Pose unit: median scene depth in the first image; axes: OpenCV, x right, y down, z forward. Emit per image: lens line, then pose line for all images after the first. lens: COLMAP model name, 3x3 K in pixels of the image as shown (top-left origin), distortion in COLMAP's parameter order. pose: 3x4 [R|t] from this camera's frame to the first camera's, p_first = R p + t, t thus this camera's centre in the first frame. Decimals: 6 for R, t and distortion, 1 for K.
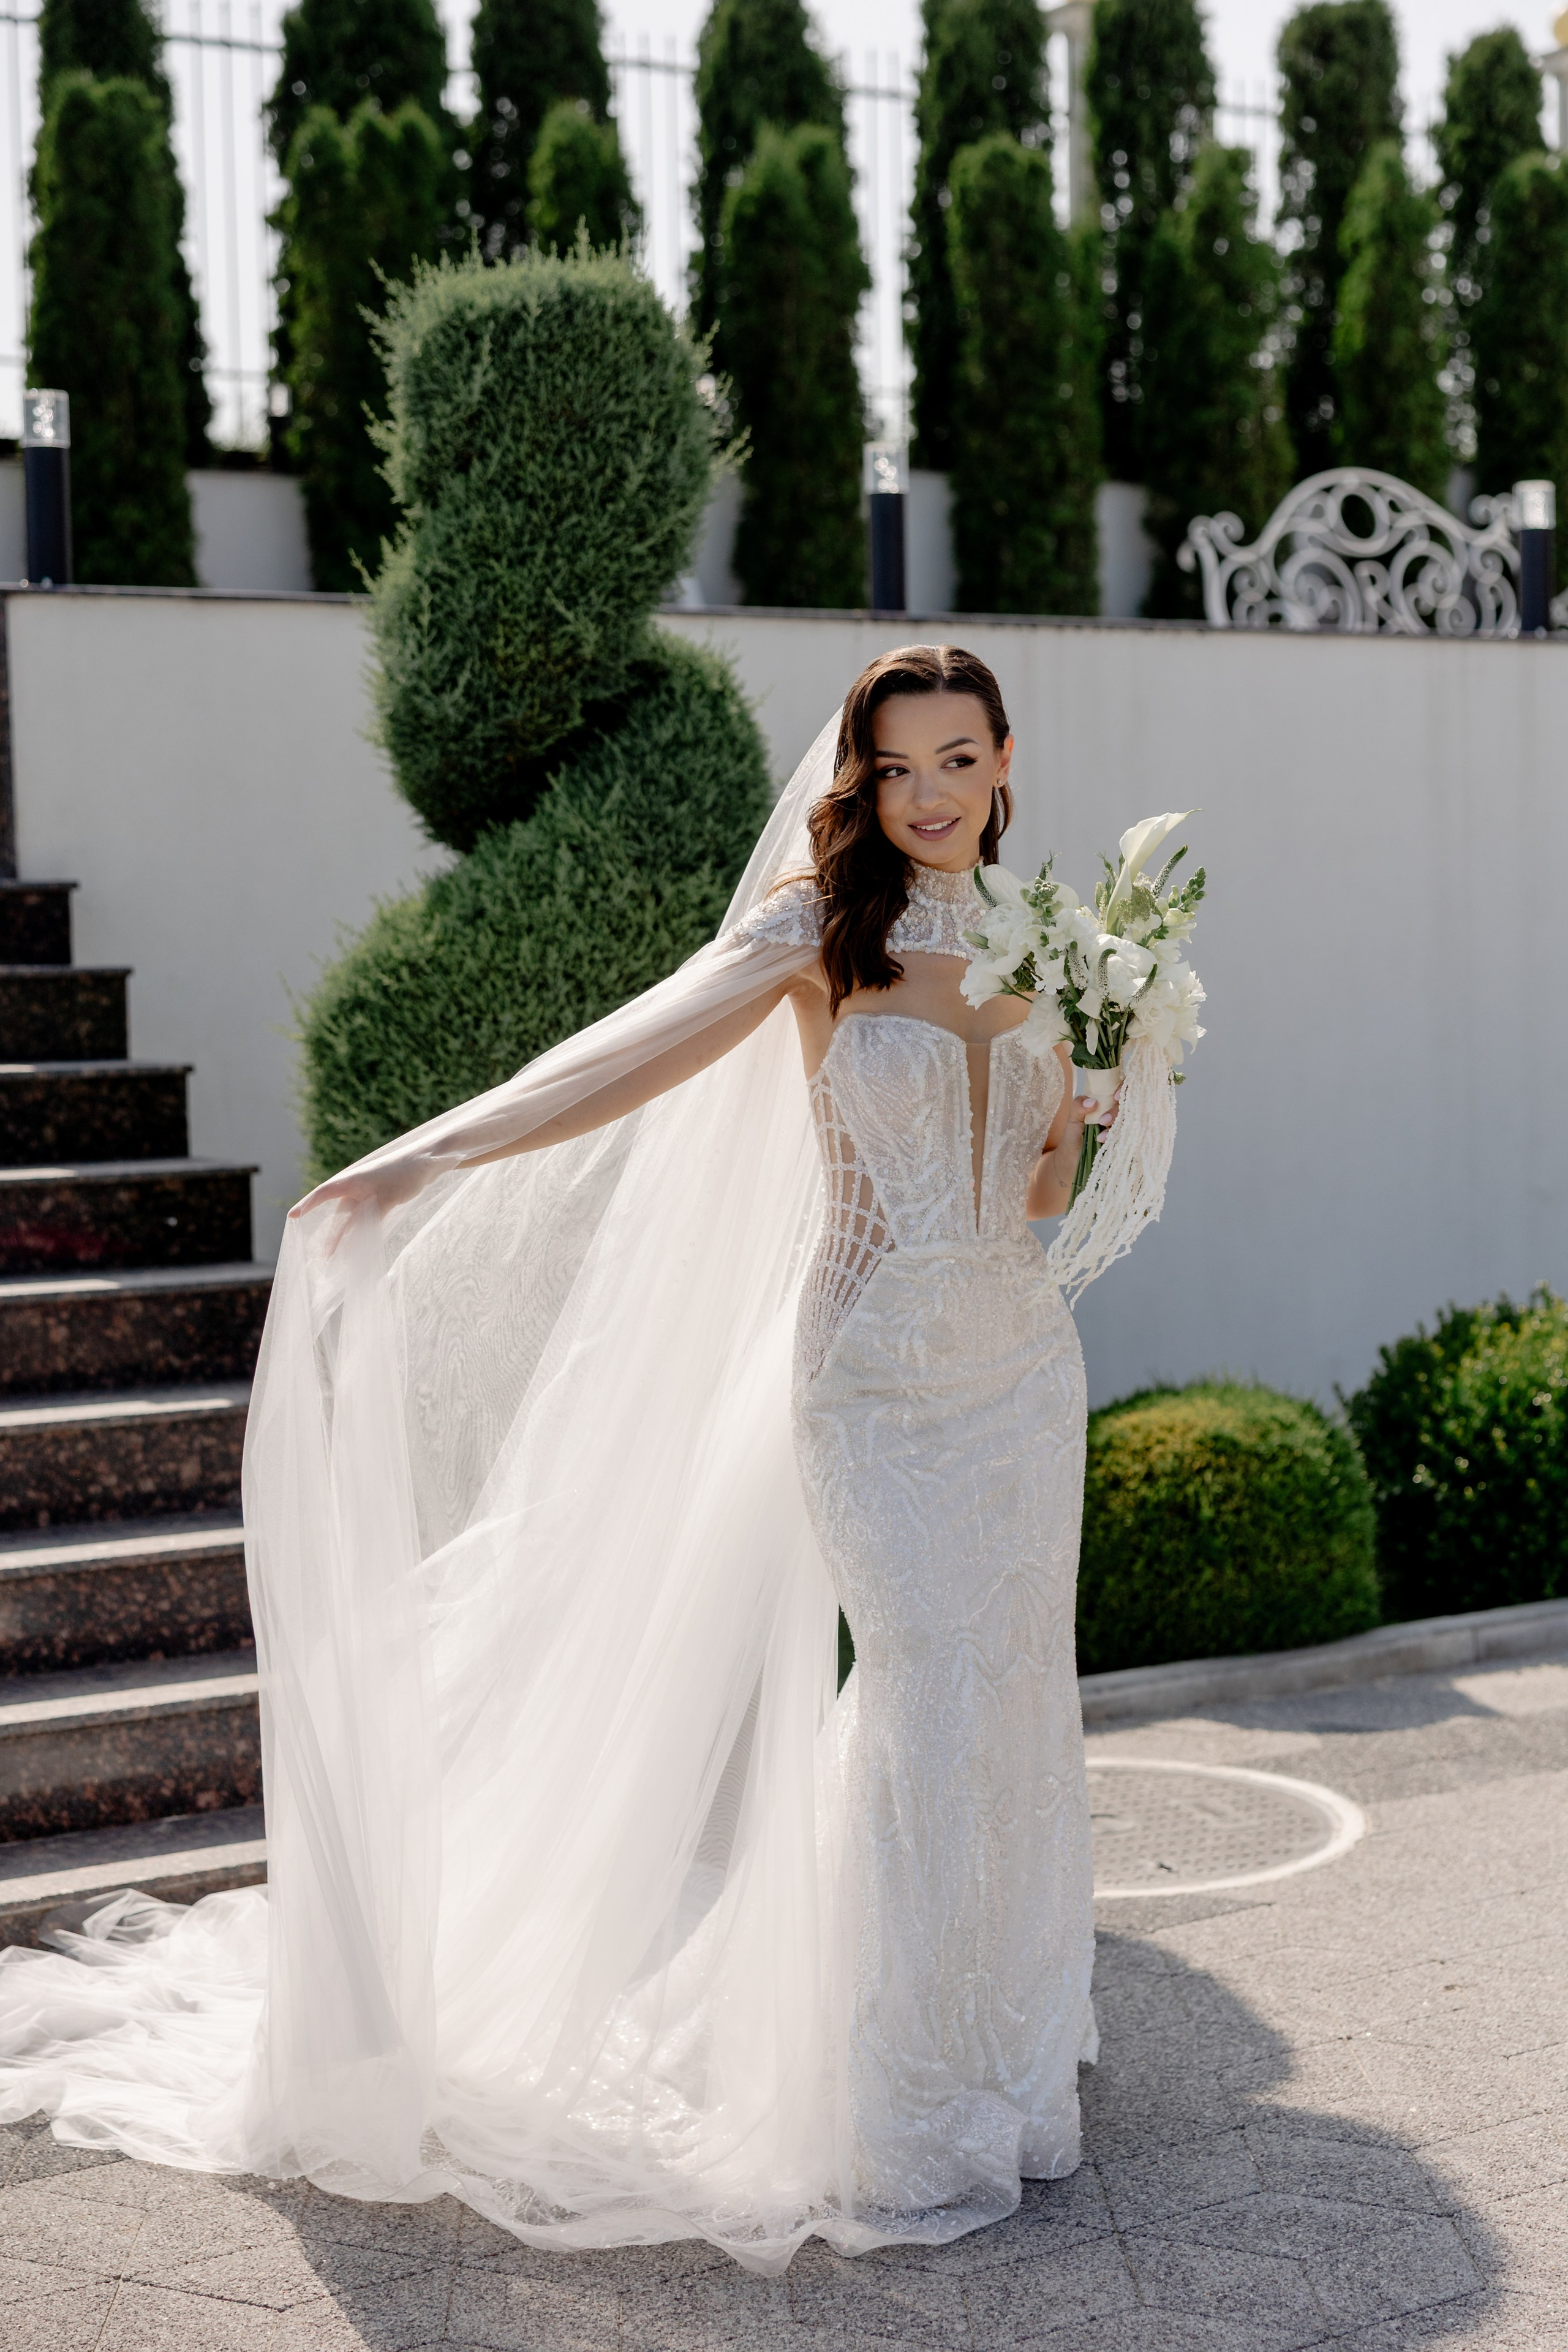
lens RADIAL K [[3719.5, 0, 784.8], [0, 3719.5, 1187.7], [0, 0, 1]] dist [-0.008065, 0.000000]
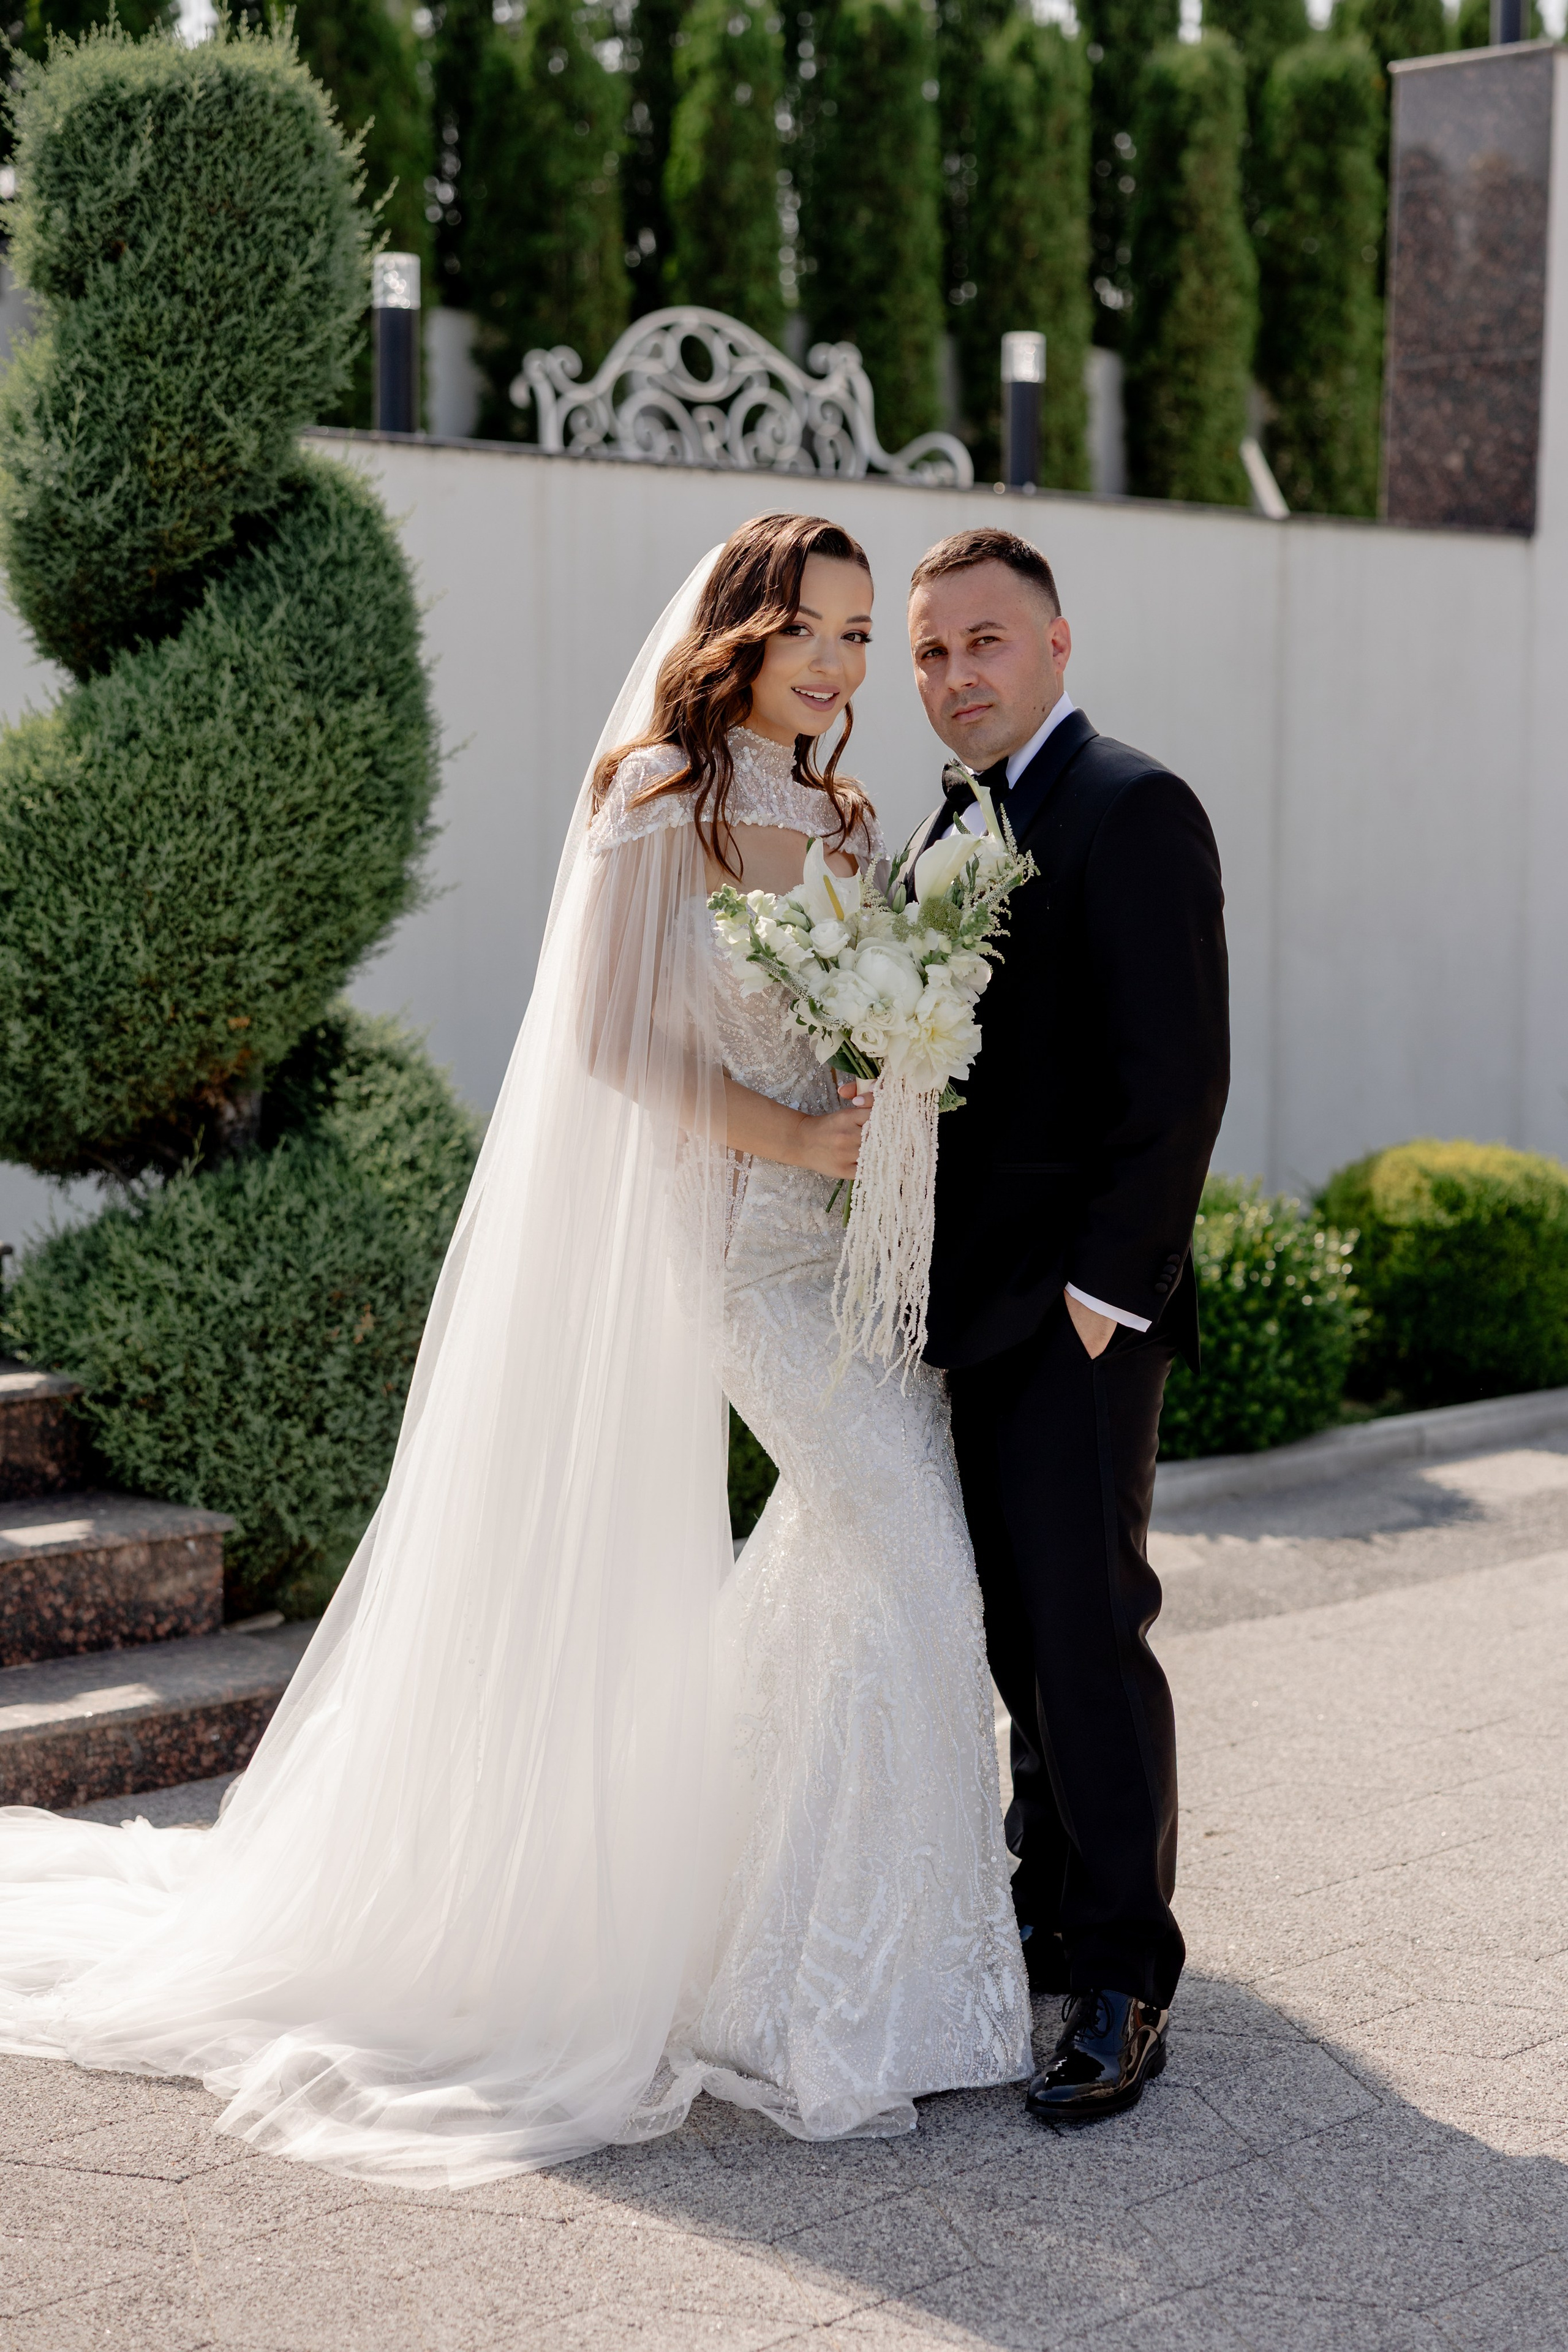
lens RADIAL K [[3991.7, 0, 783.5], [0, 3991.7, 1165.6], [0, 0, 1]] dist [-0.013971, 0.000000]
pose [[0.976278, 0.010517, 0.216264, -0.136499], [-0.015633, 0.999637, 0.021957, 0.009968], [-0.215954, -0.024817, 0.976088, -0.019940]]
